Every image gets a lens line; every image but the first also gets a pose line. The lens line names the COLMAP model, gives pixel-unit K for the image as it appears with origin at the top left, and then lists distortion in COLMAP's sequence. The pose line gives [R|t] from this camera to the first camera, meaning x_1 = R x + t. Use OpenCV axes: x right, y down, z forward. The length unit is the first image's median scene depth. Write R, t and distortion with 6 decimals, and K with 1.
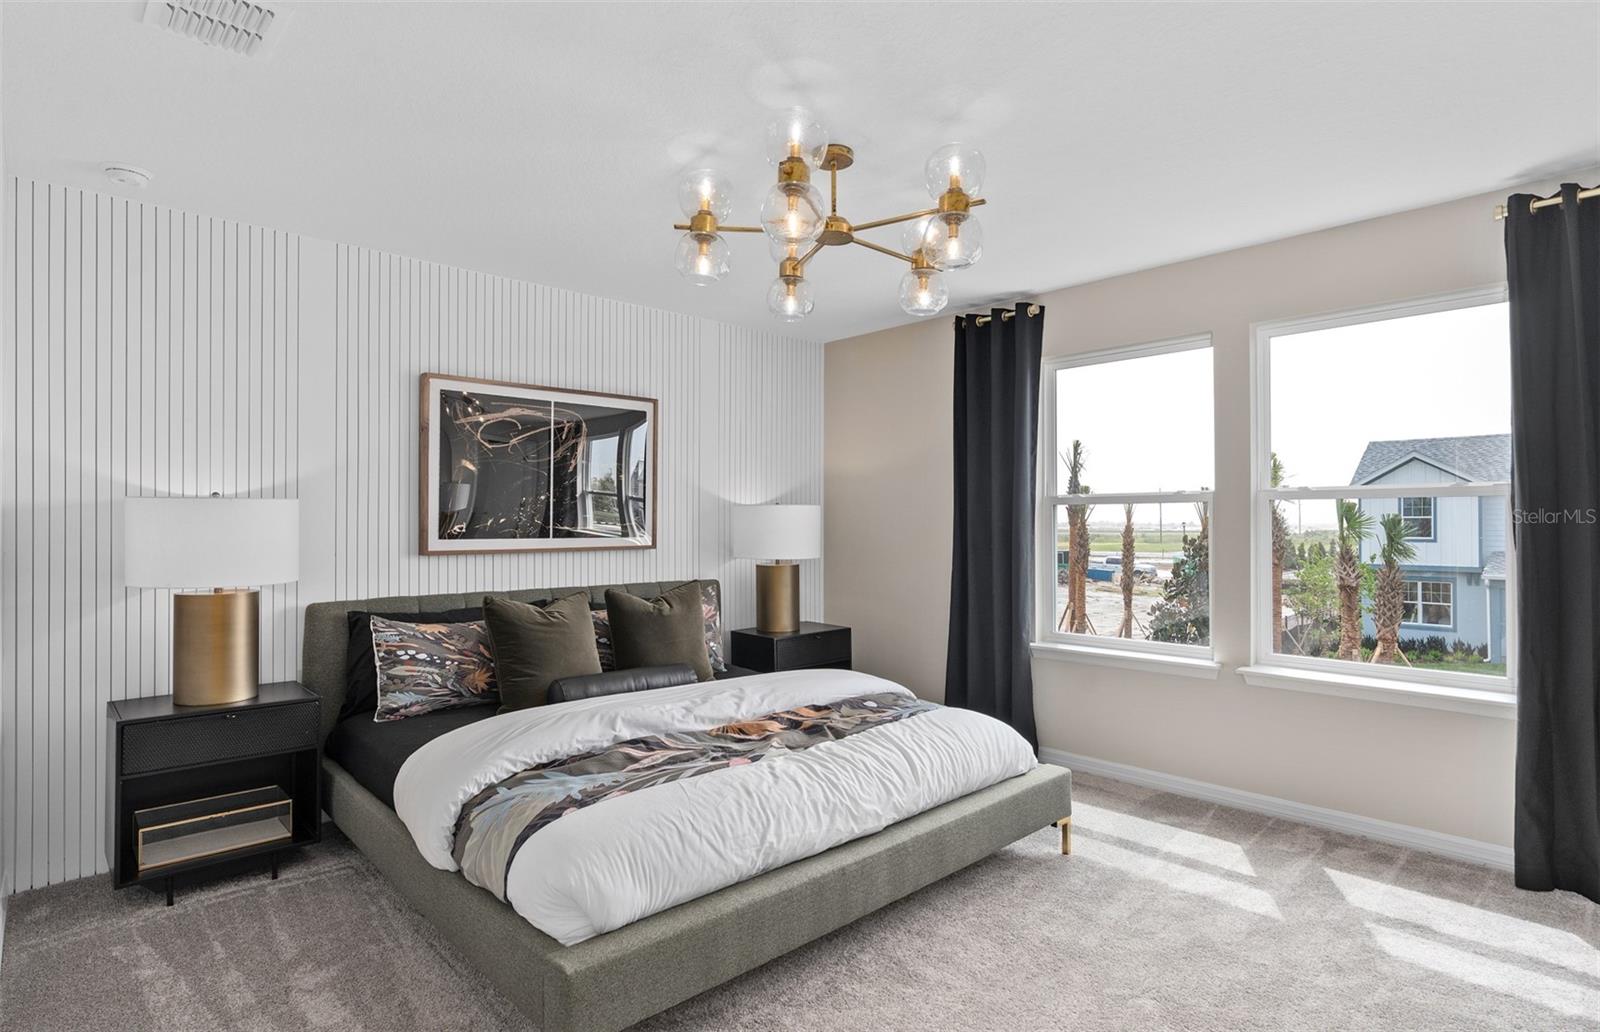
lens RADIAL K [[816.5, 0, 798.1], [0, 816.5, 515.2], [0, 0, 1]] dist [-0.012875, 0.002126]
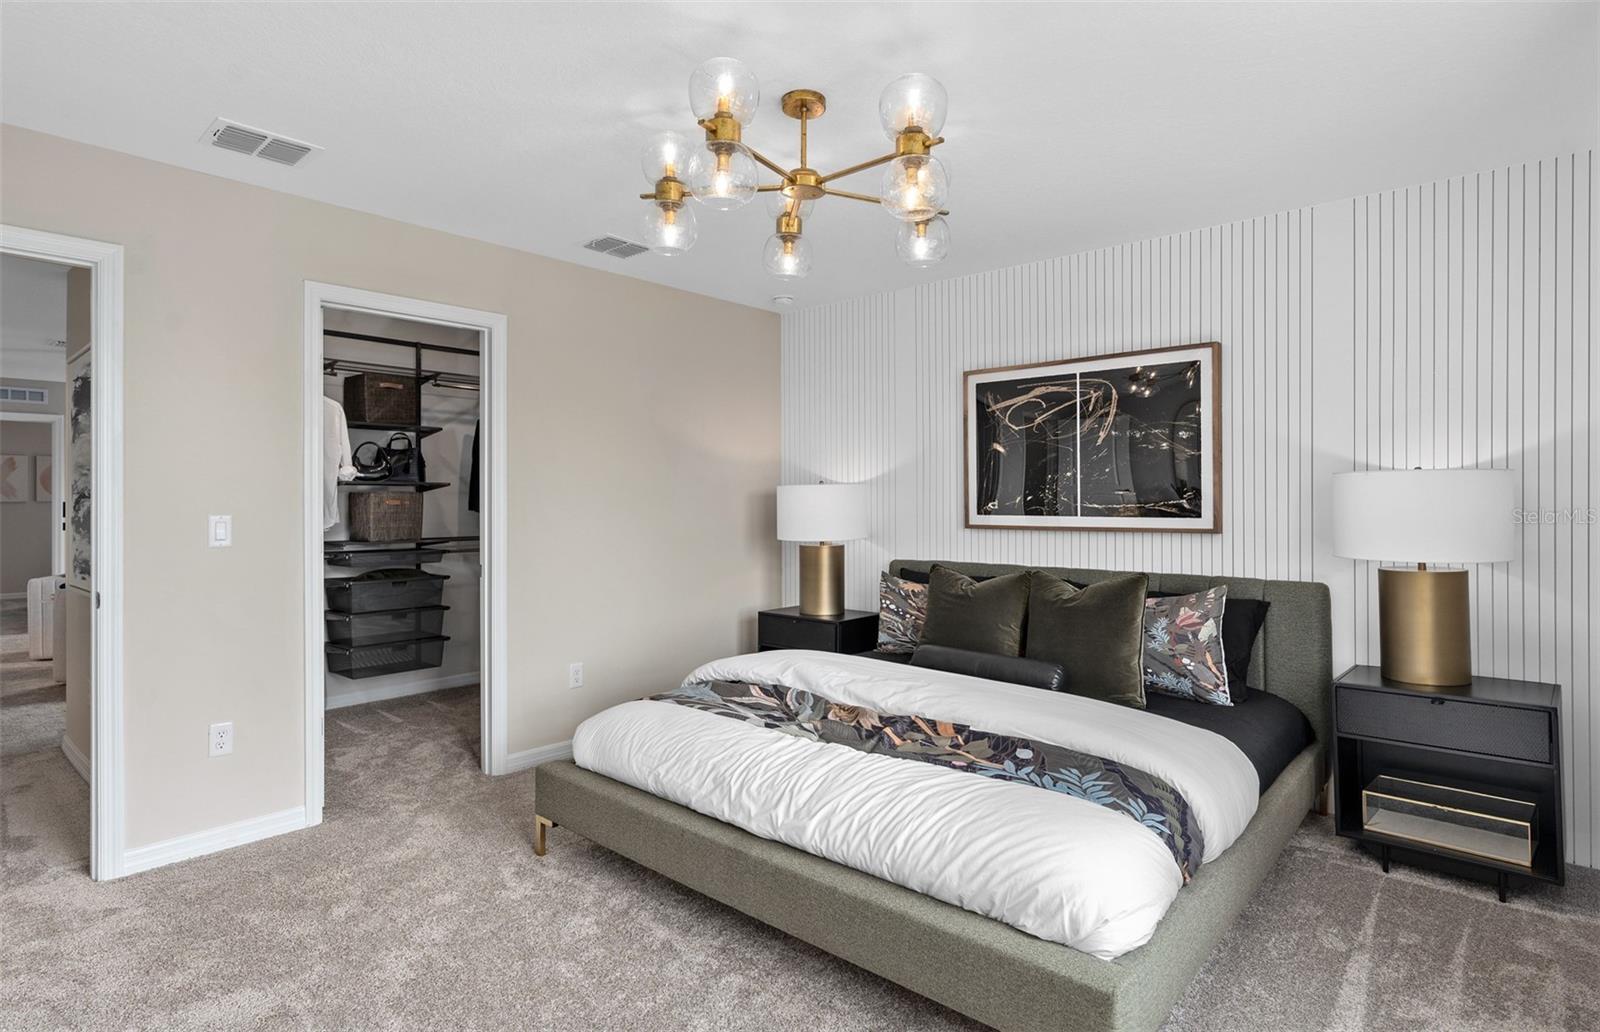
lens RADIAL K [[836.9, 0, 806.2], [0, 836.9, 480.2], [0, 0, 1]] dist [-0.005961, -0.000081]
pose [[0.100765, -0.021761, -0.994672, 0.690344], [0.010919, 0.999725, -0.020766, 0.003210], [0.994850, -0.008769, 0.100975, 0.628475]]
